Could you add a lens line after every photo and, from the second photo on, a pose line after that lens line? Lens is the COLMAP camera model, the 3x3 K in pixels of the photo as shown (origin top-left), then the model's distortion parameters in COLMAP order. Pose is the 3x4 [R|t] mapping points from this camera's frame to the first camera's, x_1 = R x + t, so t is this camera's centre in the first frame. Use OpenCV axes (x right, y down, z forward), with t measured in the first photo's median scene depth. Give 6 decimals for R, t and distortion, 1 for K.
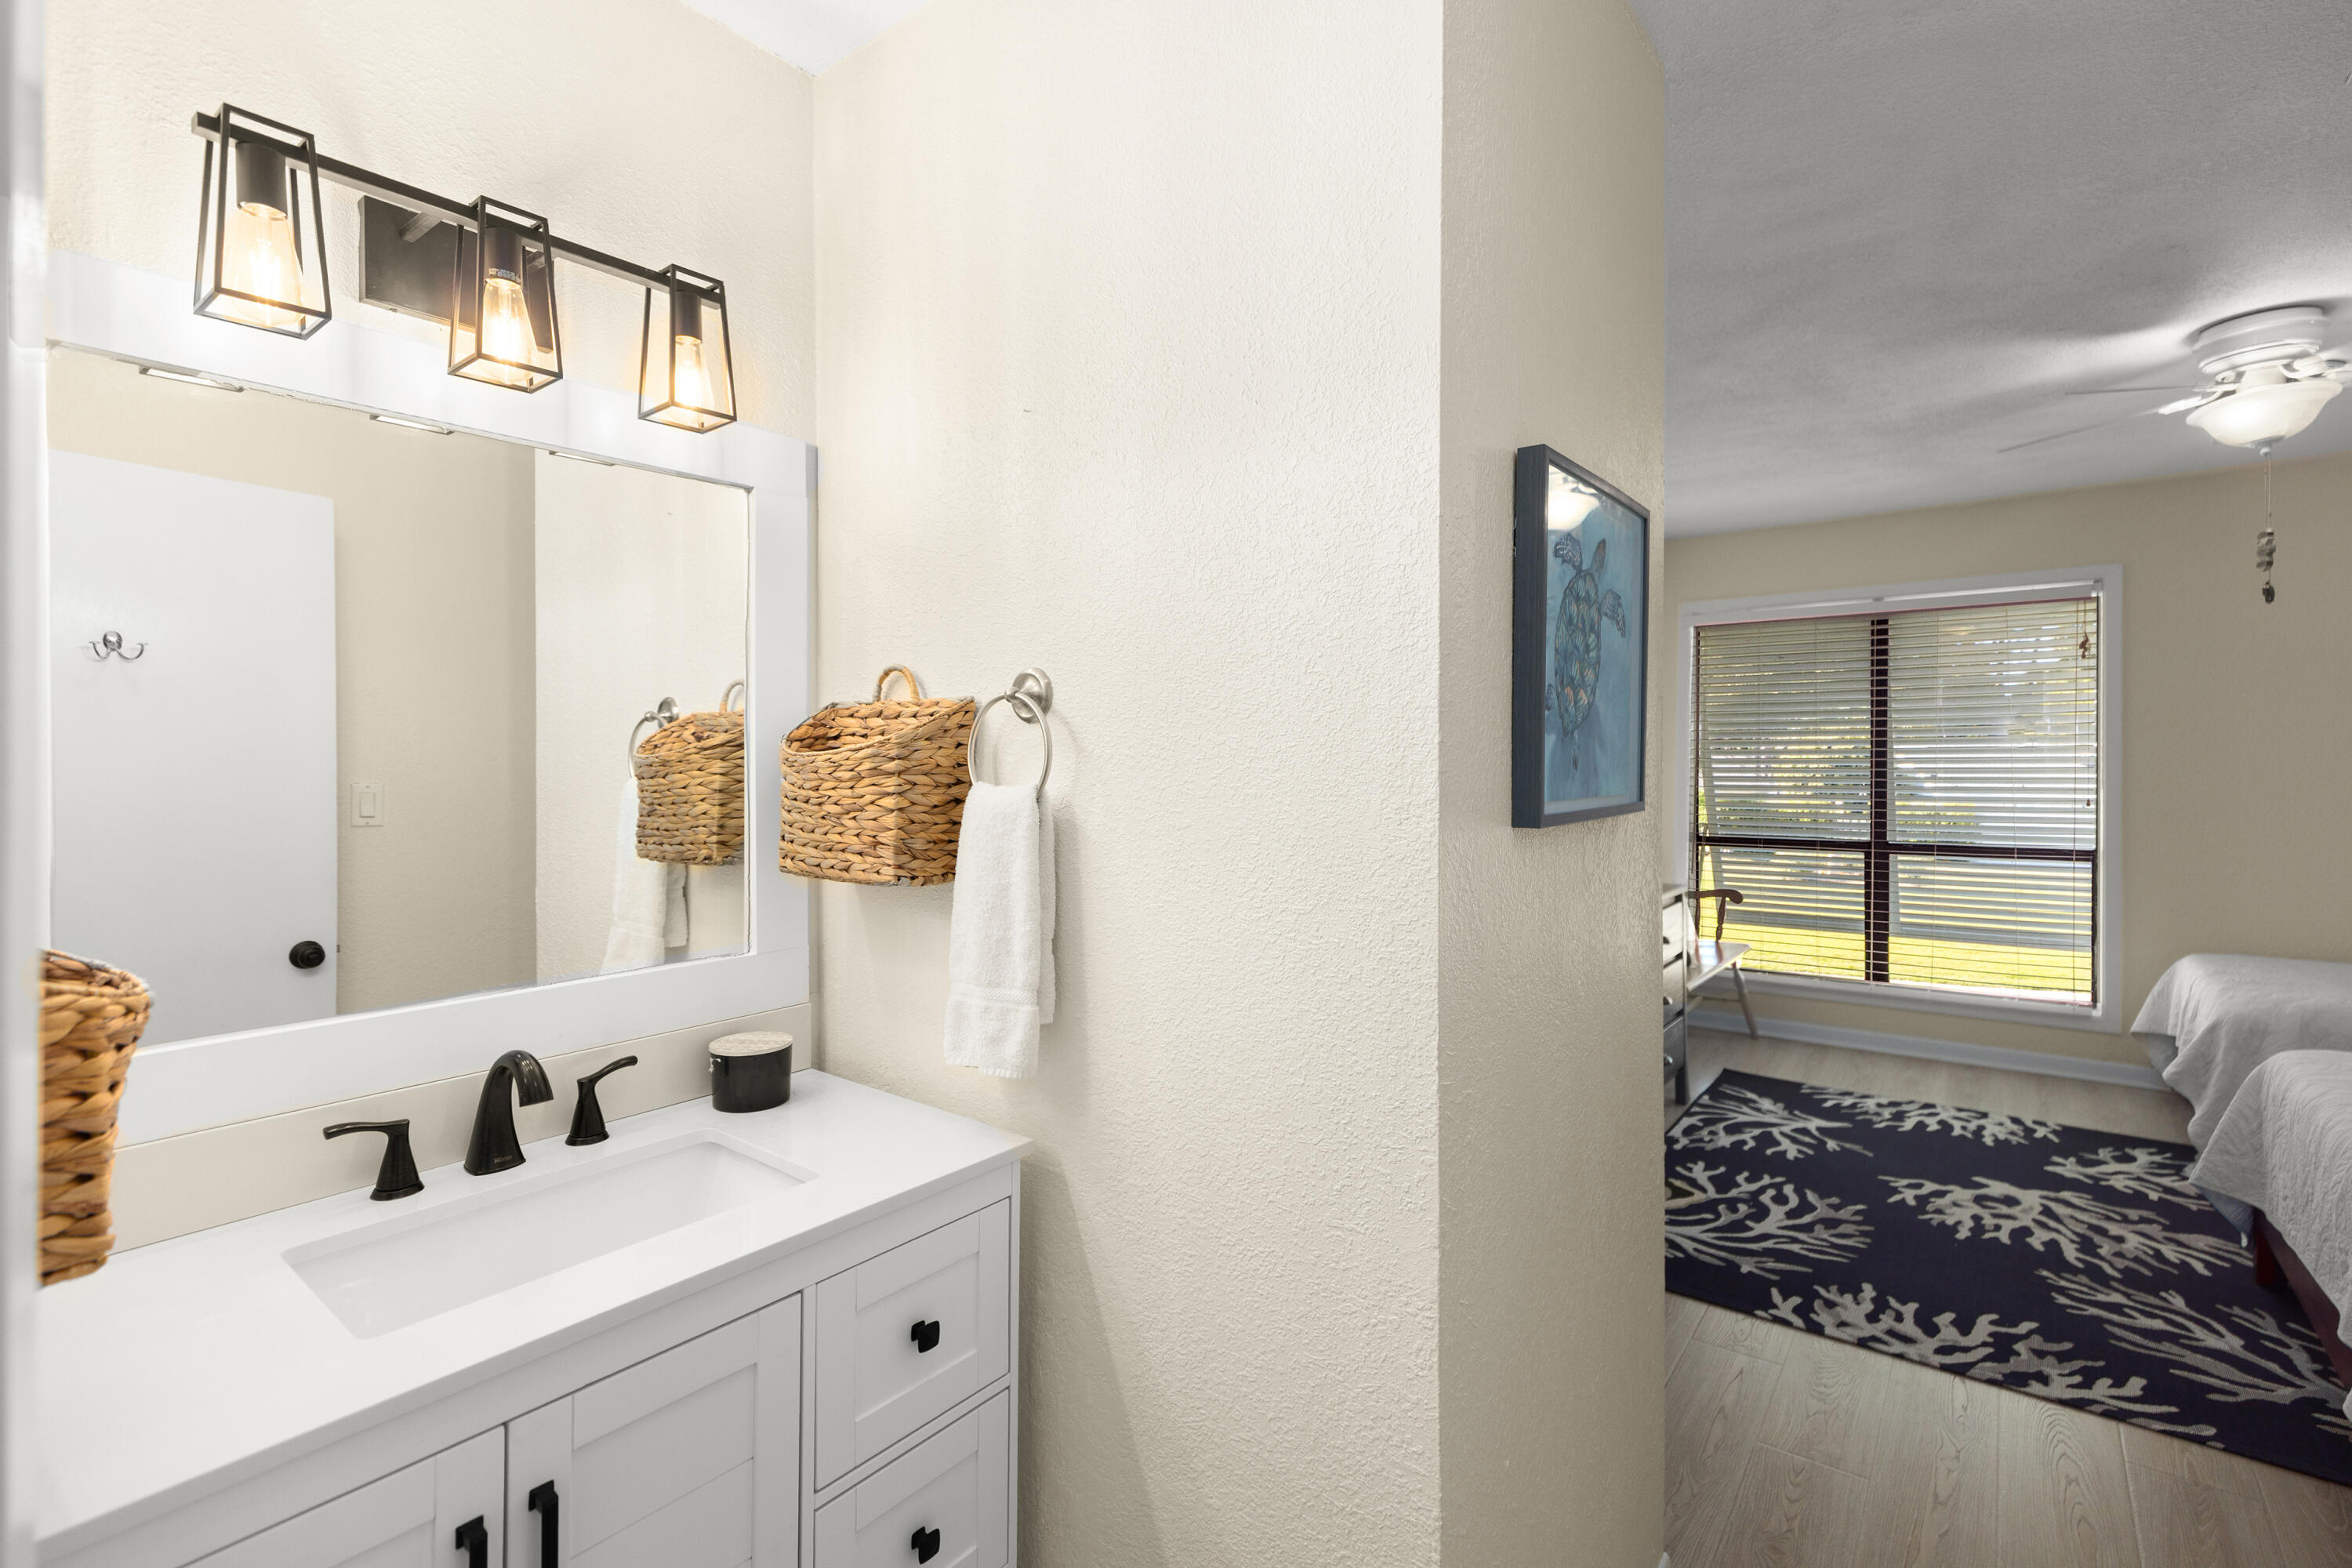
lens RADIAL K [[1080.6, 0, 1190.8], [0, 1080.6, 745.6], [0, 0, 1]] dist [0.003413, -0.000751]
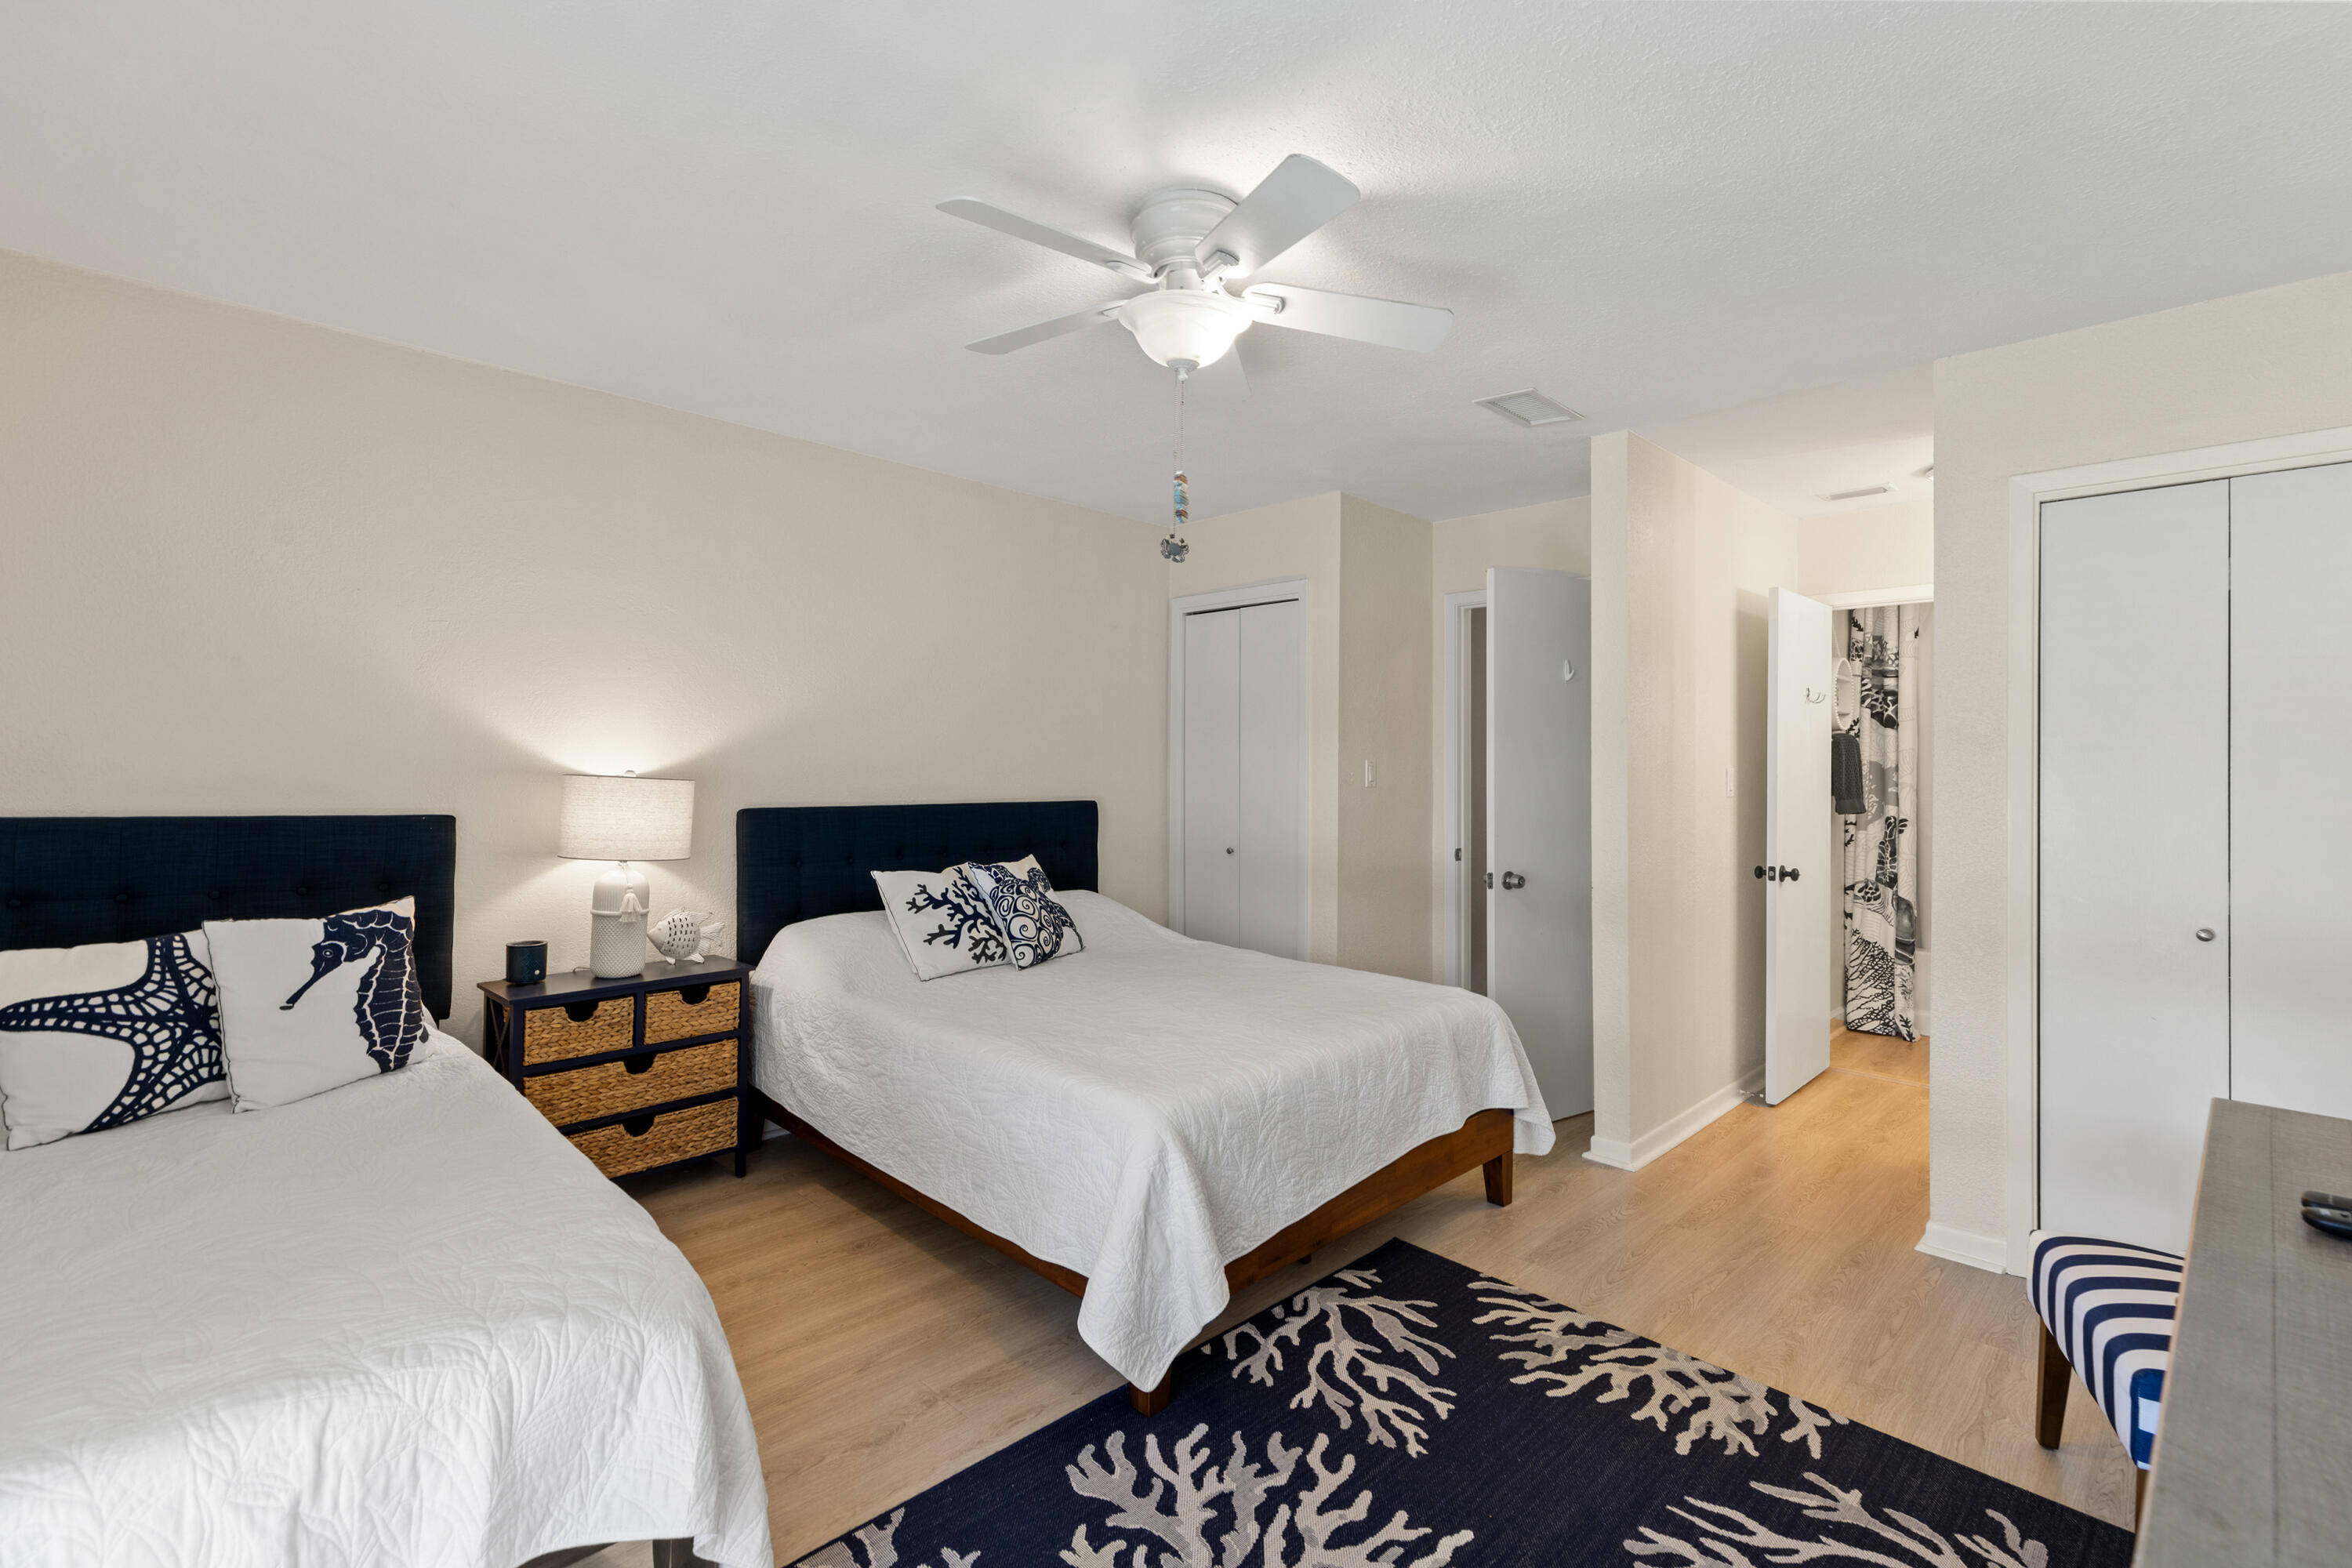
lens RADIAL K [[1080.6, 0, 1189.2], [0, 1080.6, 732.2], [0, 0, 1]] dist [0.003413, -0.000751]
pose [[-0.992879, 0.002735, 0.119098, 0.909475], [-0.002521, 0.999030, -0.043963, 0.040577], [-0.119103, -0.043950, -0.991909, 1.879833]]
